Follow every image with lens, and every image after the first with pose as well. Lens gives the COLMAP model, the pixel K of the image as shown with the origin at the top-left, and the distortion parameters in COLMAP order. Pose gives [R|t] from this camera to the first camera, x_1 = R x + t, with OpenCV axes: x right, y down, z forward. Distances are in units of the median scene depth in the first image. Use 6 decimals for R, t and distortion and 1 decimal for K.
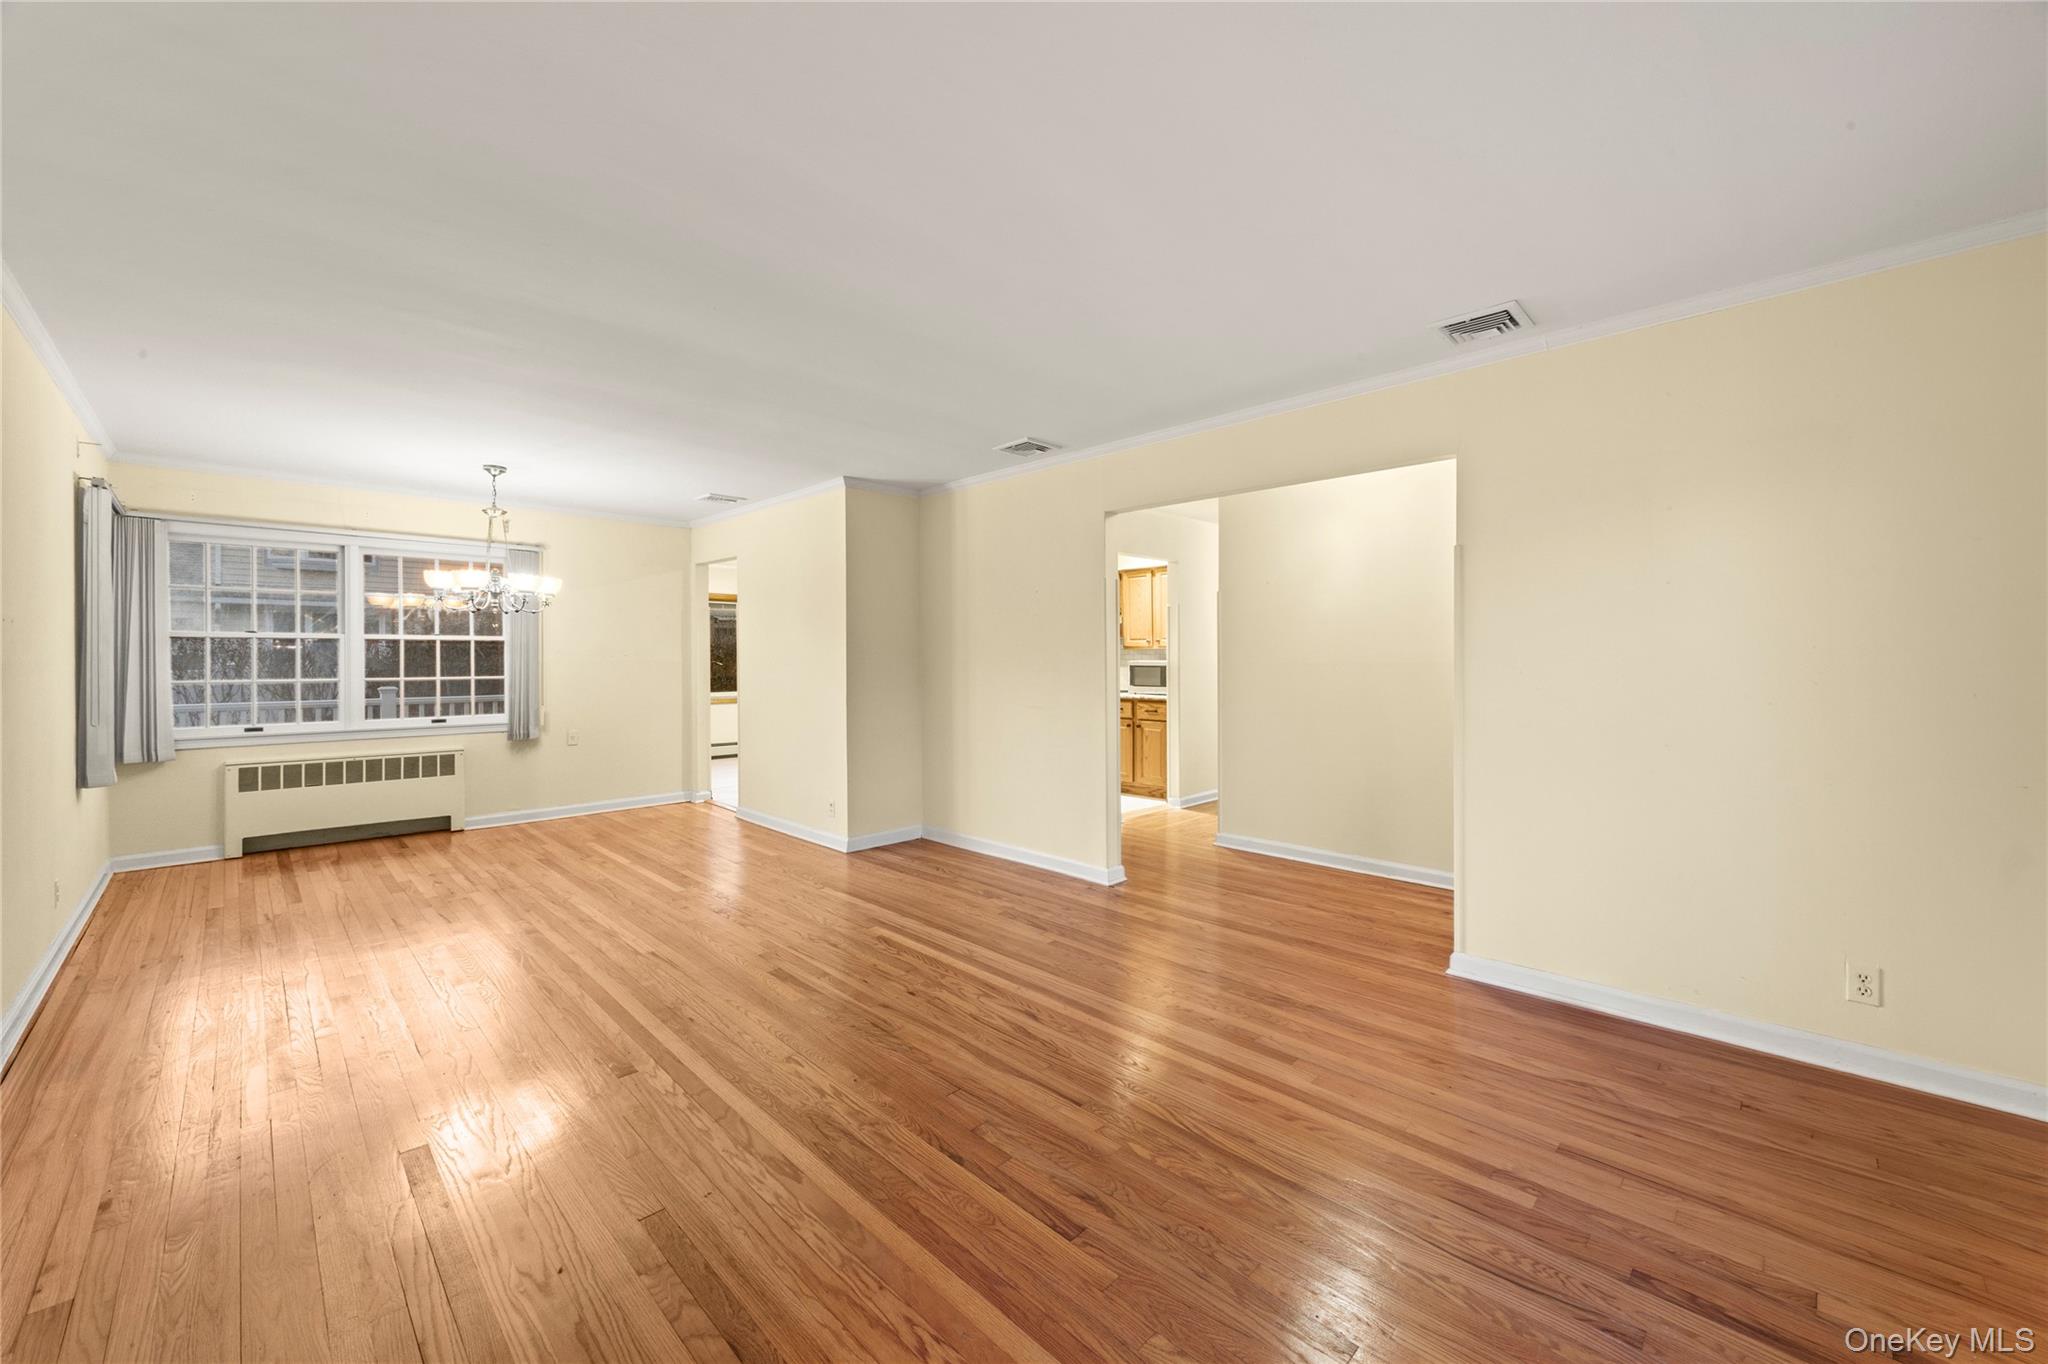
lens RADIAL K [[788.6, 0, 1023.7], [0, 788.6, 659.7], [0, 0, 1]] dist [0.002259, 0.000037]
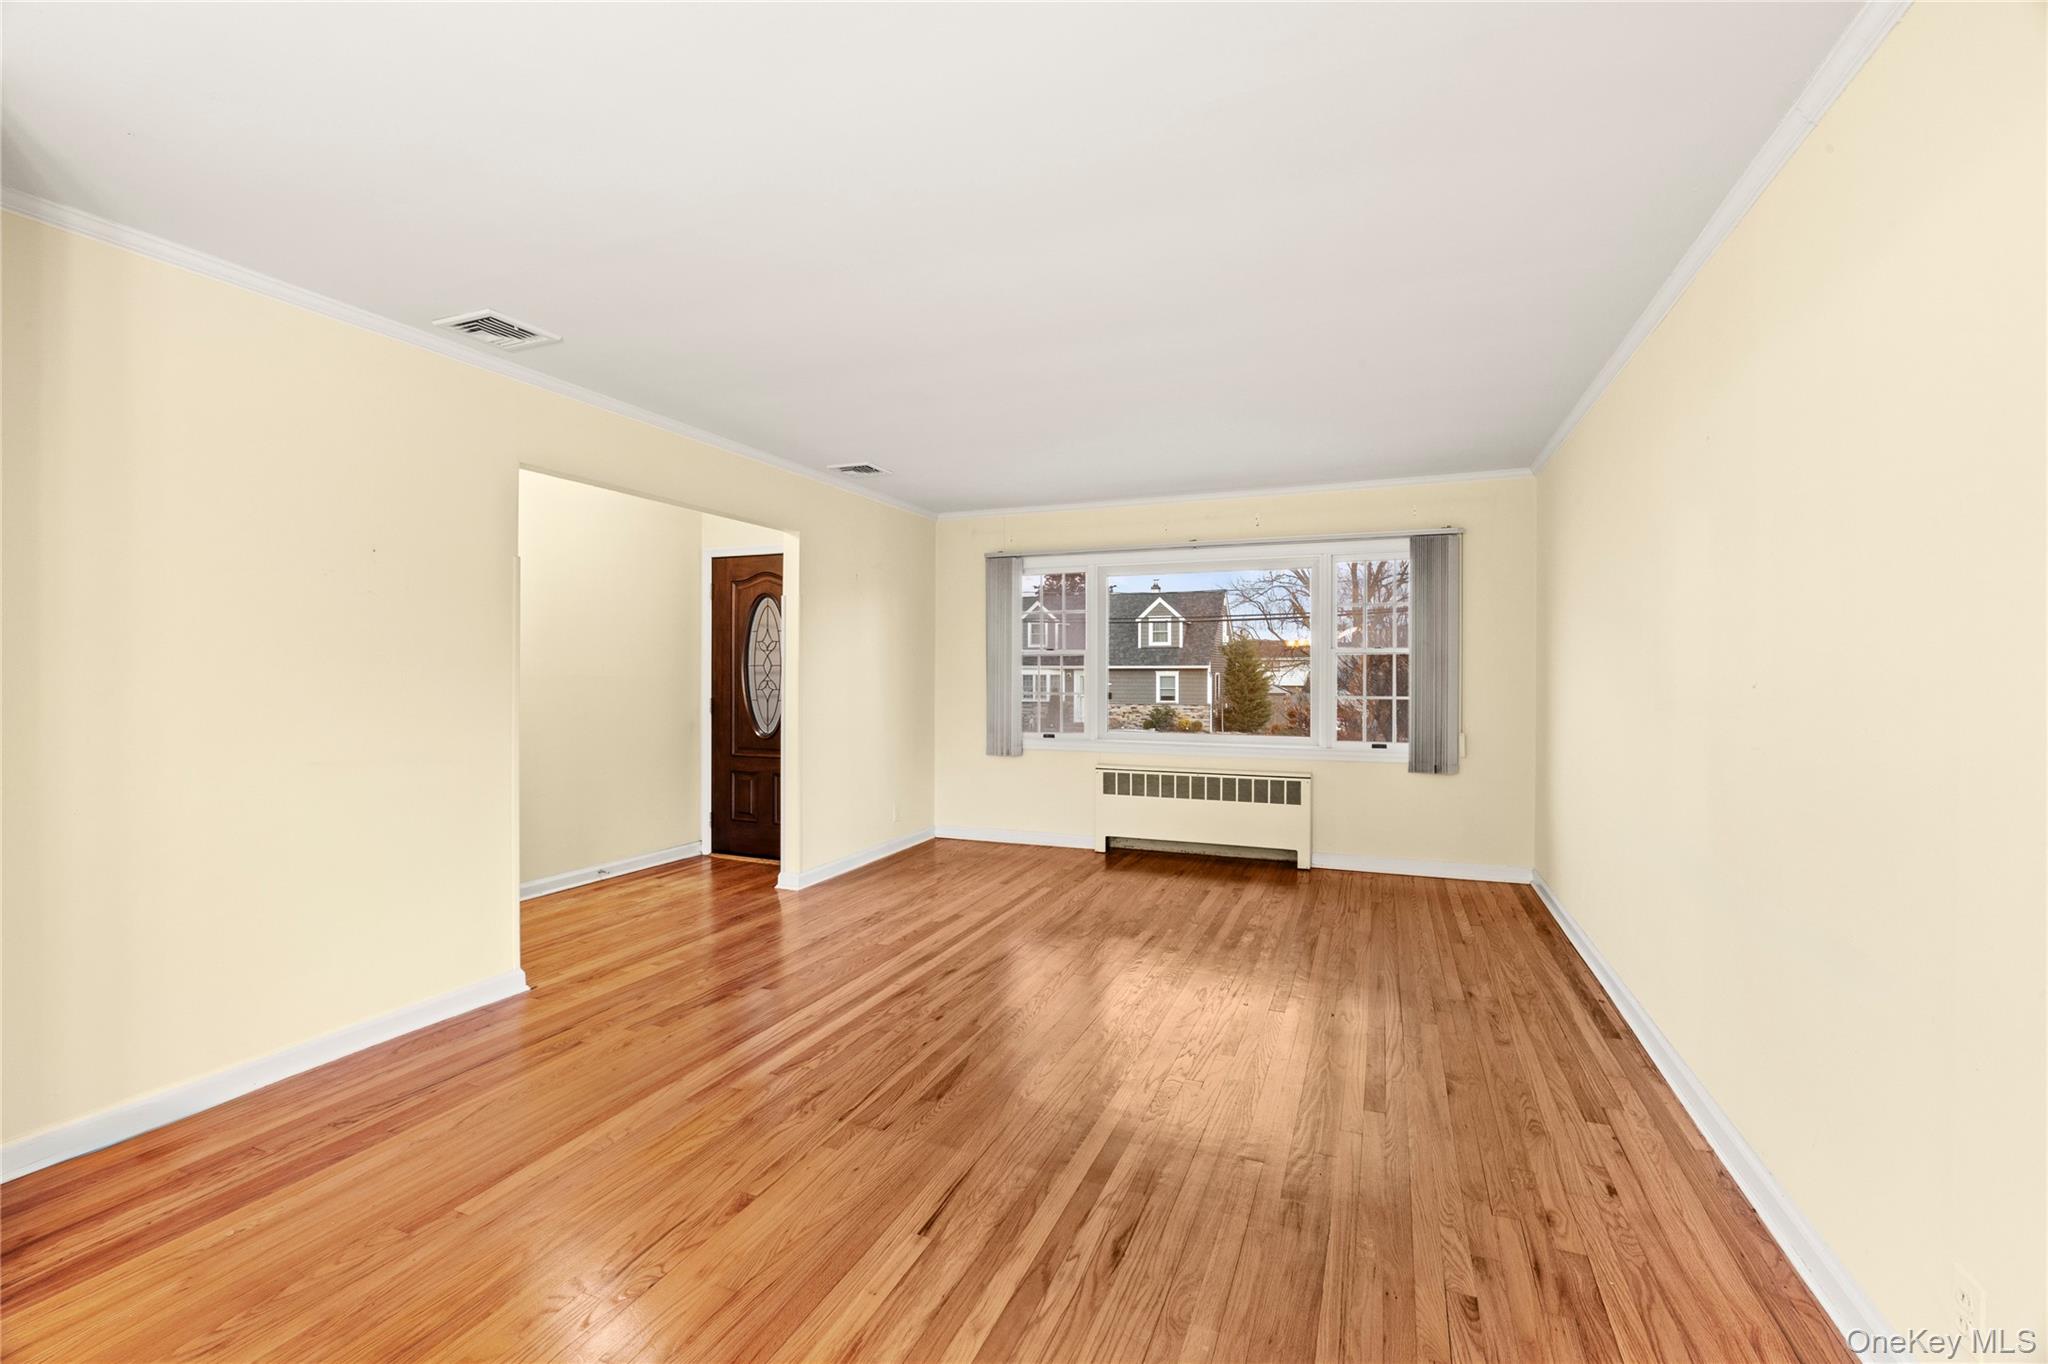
lens RADIAL K [[880.3, 0, 1026.0], [0, 880.3, 671.8], [0, 0, 1]] dist [-0.017625, 0.001511]
pose [[-0.391457, 0.004594, 0.920185, -1.429366], [0.000704, 0.999989, -0.004693, 0.006951], [-0.920196, -0.001190, -0.391455, 1.613084]]
